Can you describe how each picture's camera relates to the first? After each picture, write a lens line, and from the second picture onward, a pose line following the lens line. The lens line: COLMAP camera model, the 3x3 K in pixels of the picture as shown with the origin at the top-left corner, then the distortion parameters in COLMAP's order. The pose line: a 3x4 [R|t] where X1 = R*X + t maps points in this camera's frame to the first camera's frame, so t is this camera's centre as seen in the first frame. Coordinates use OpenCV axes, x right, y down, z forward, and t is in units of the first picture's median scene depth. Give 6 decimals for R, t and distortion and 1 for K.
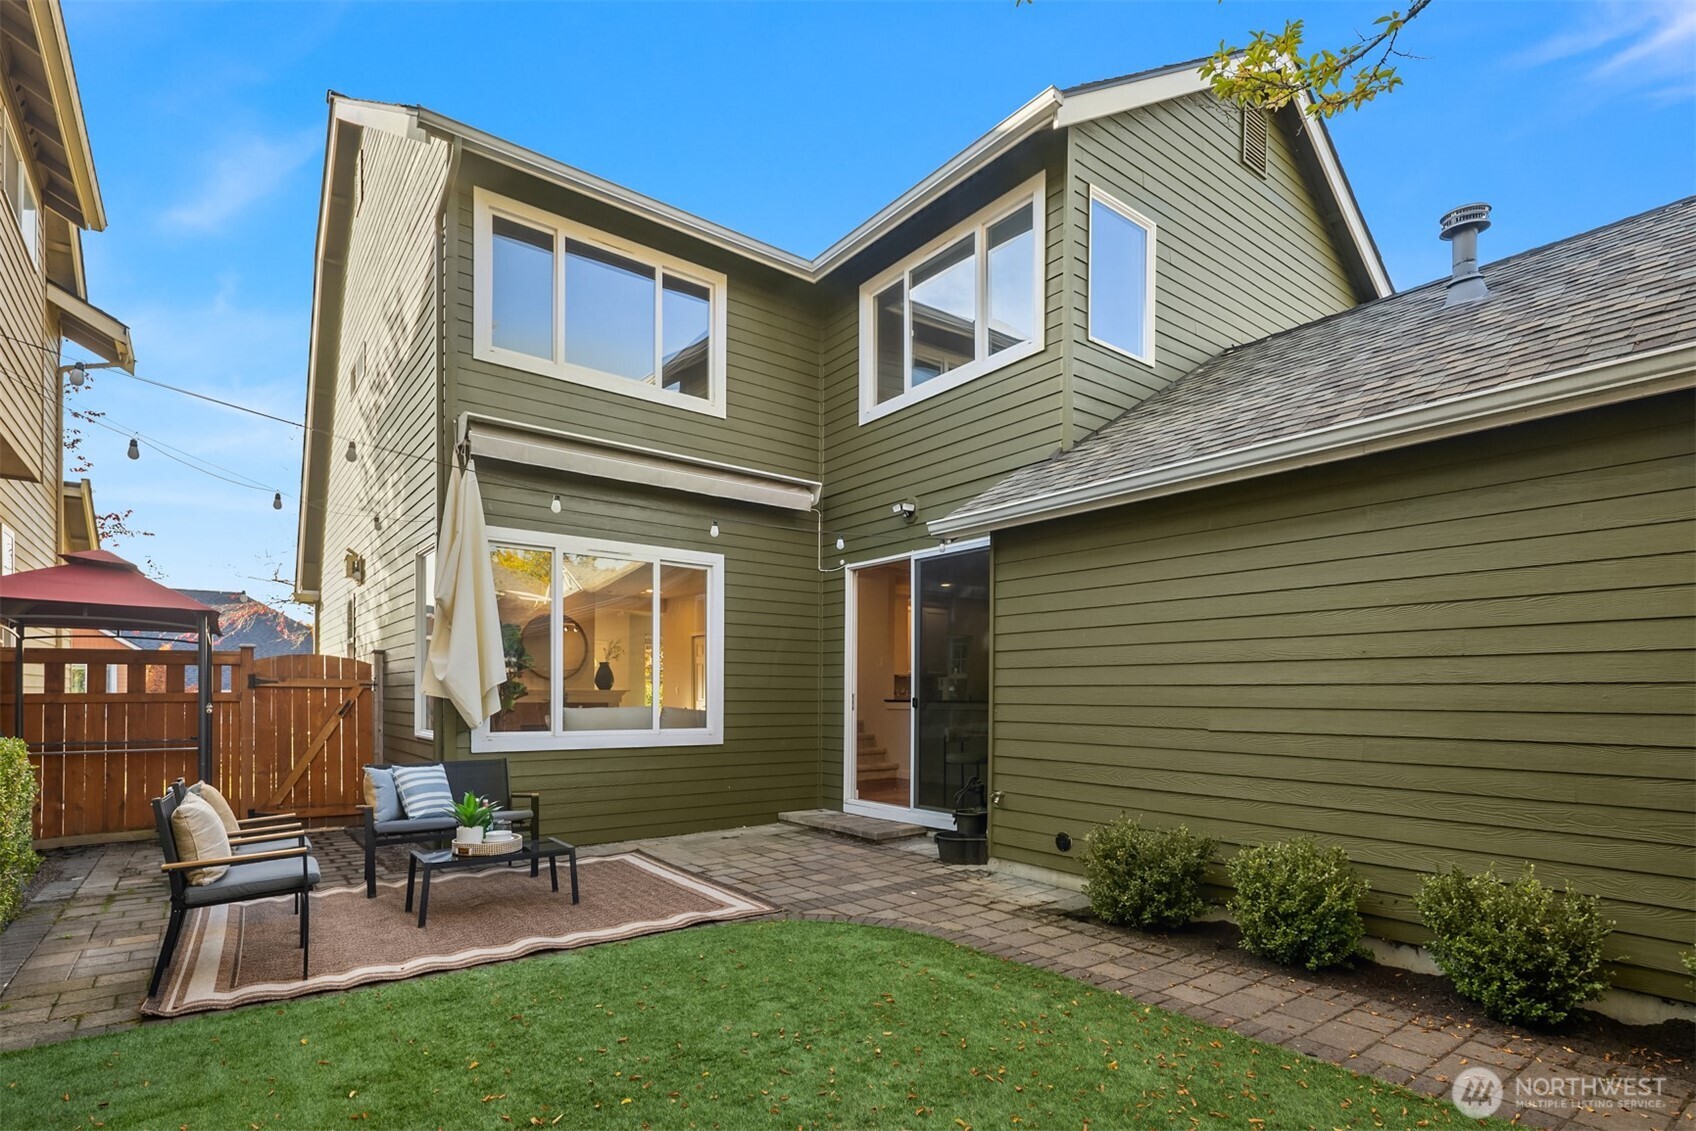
lens RADIAL K [[816.3, 0, 838.7], [0, 816.3, 689.9], [0, 0, 1]] dist [0.009976, -0.003750]
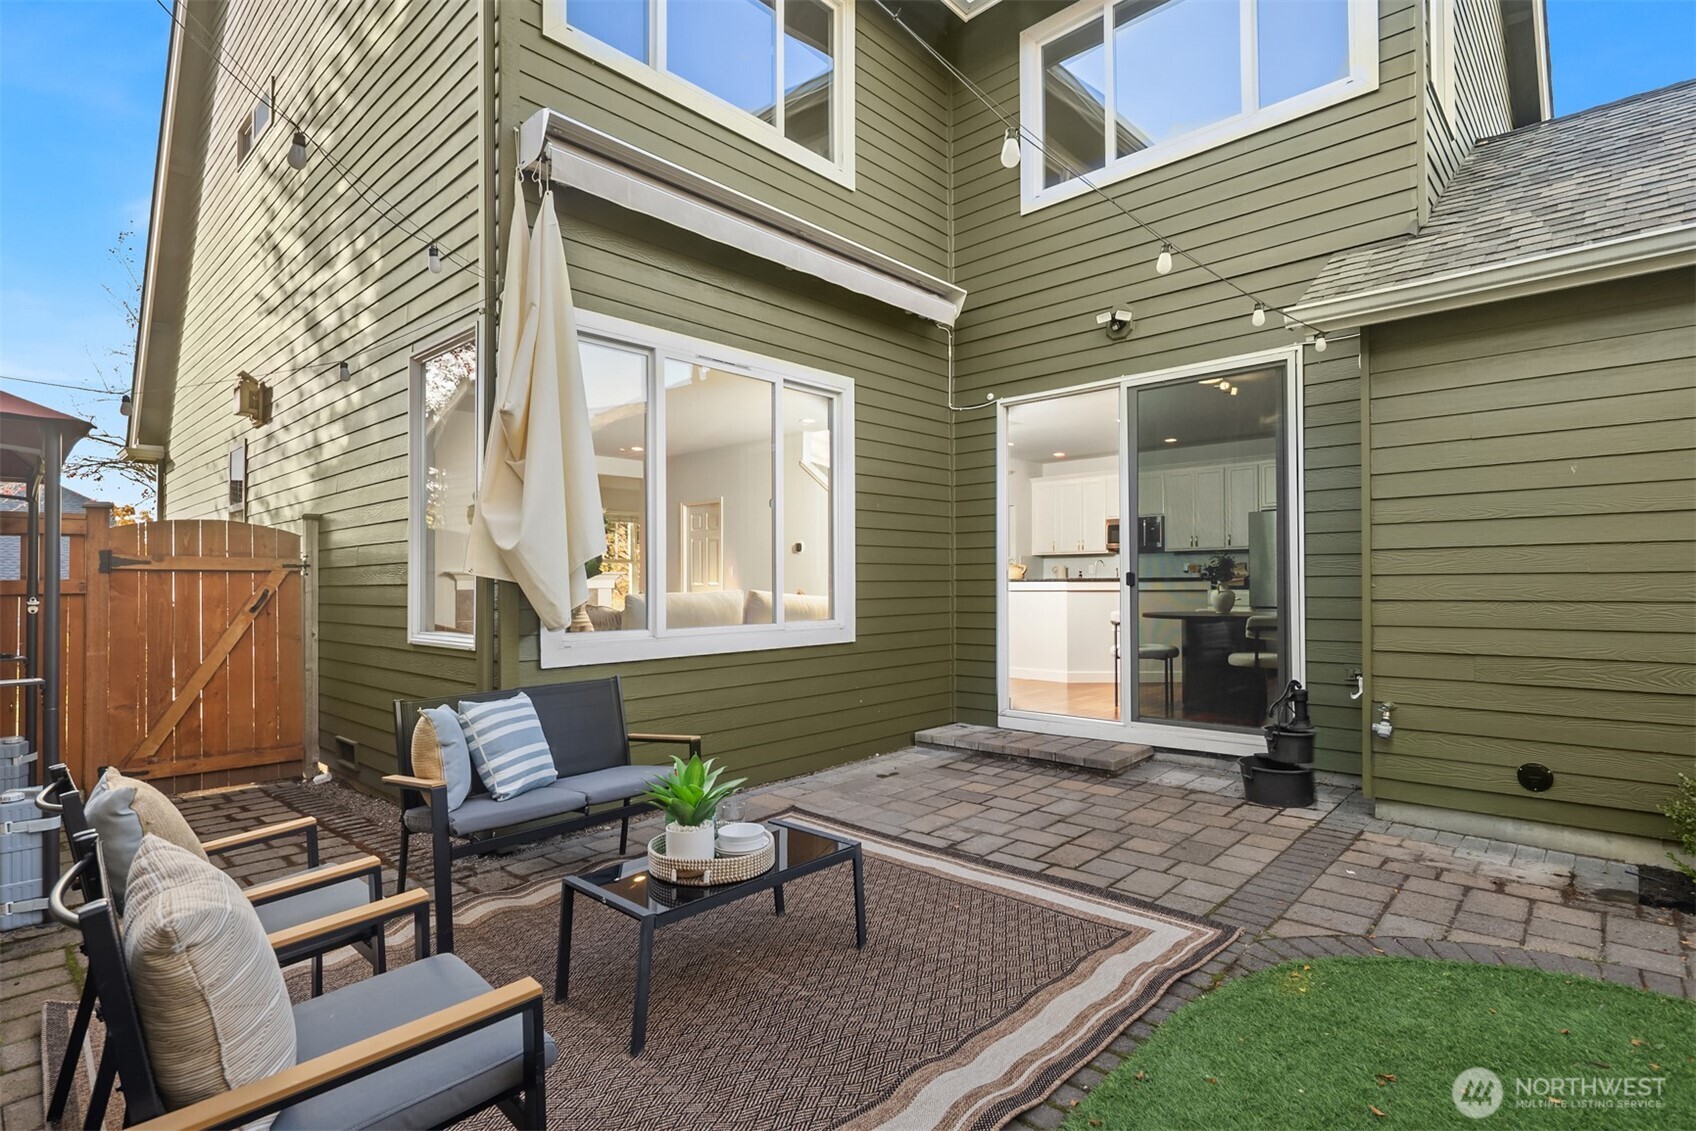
lens RADIAL K [[816.3, 0, 845.8], [0, 816.3, 560.7], [0, 0, 1]] dist [0.009976, -0.003750]
pose [[0.985147, -0.010286, 0.171408, -0.292355], [0.013608, 0.999741, -0.018221, 0.008914], [-0.171176, 0.020283, 0.985032, 0.314486]]
